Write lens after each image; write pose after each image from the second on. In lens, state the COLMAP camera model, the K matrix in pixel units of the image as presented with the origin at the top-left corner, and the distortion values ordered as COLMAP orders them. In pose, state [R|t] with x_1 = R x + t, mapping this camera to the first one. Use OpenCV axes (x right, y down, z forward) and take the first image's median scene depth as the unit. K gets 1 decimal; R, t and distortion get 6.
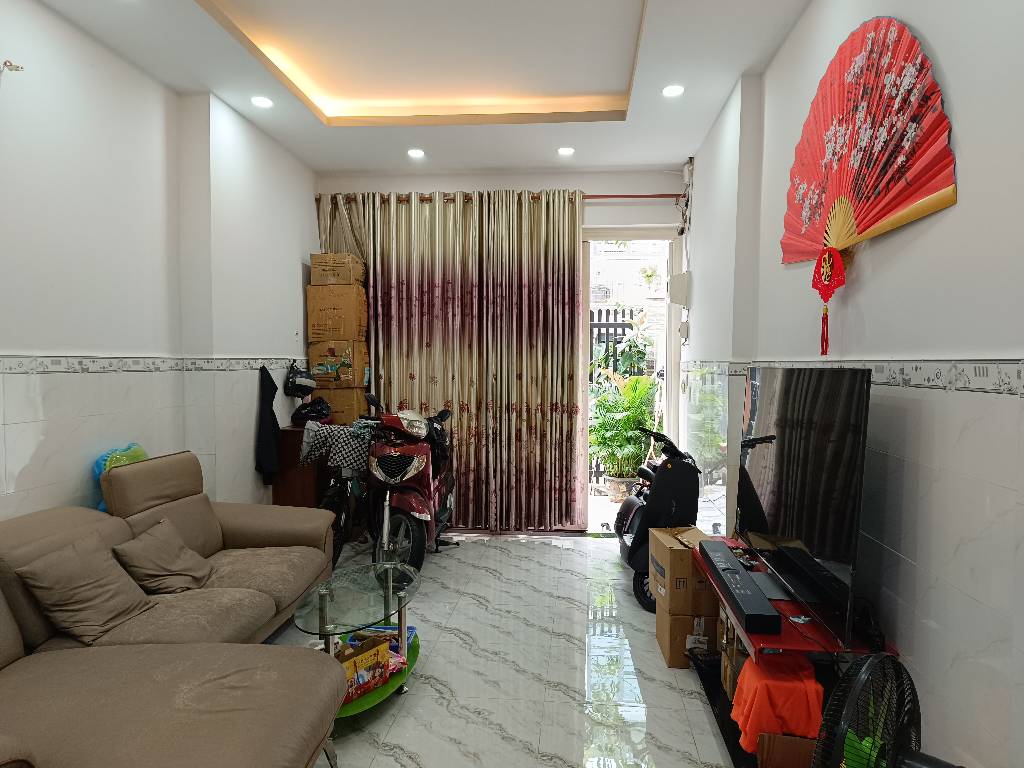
lens RADIAL K [[718.1, 0, 511.5], [0, 718.1, 386.0], [0, 0, 1]] dist [0.004685, 0.000225]
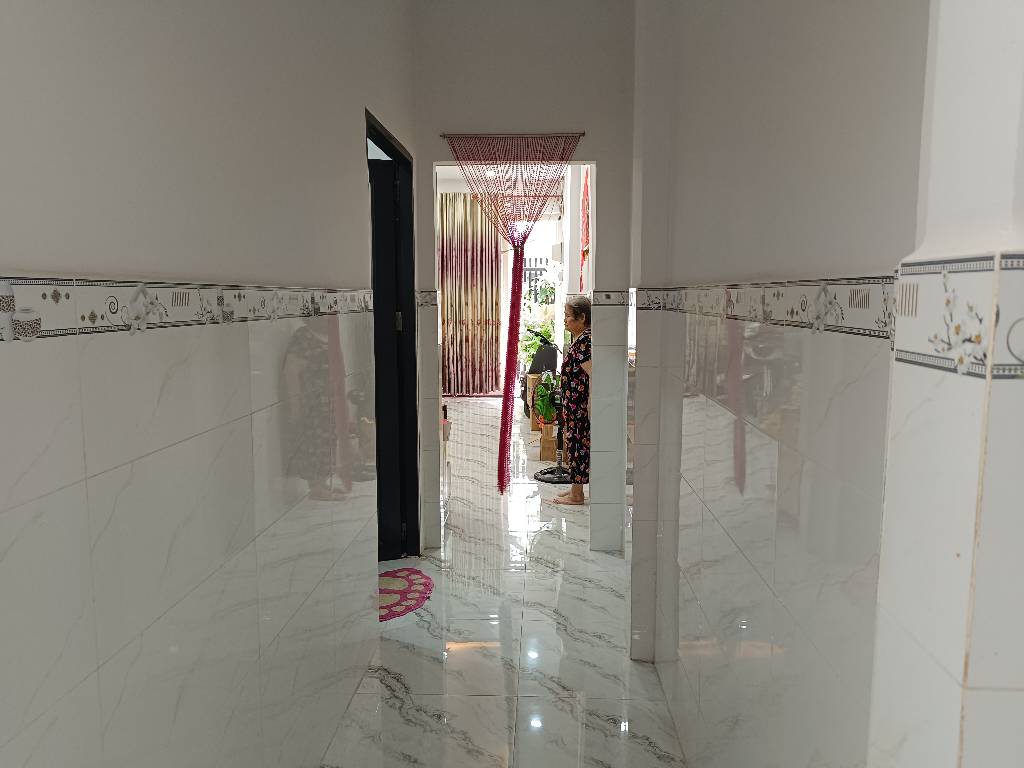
lens RADIAL K [[718.1, 0, 516.9], [0, 718.1, 384.0], [0, 0, 1]] dist [0.004685, 0.000225]
pose [[0.997618, -0.017312, 0.066766, 0.012365], [0.011316, 0.995952, 0.089170, 0.023622], [-0.068040, -0.088202, 0.993776, -0.684543]]
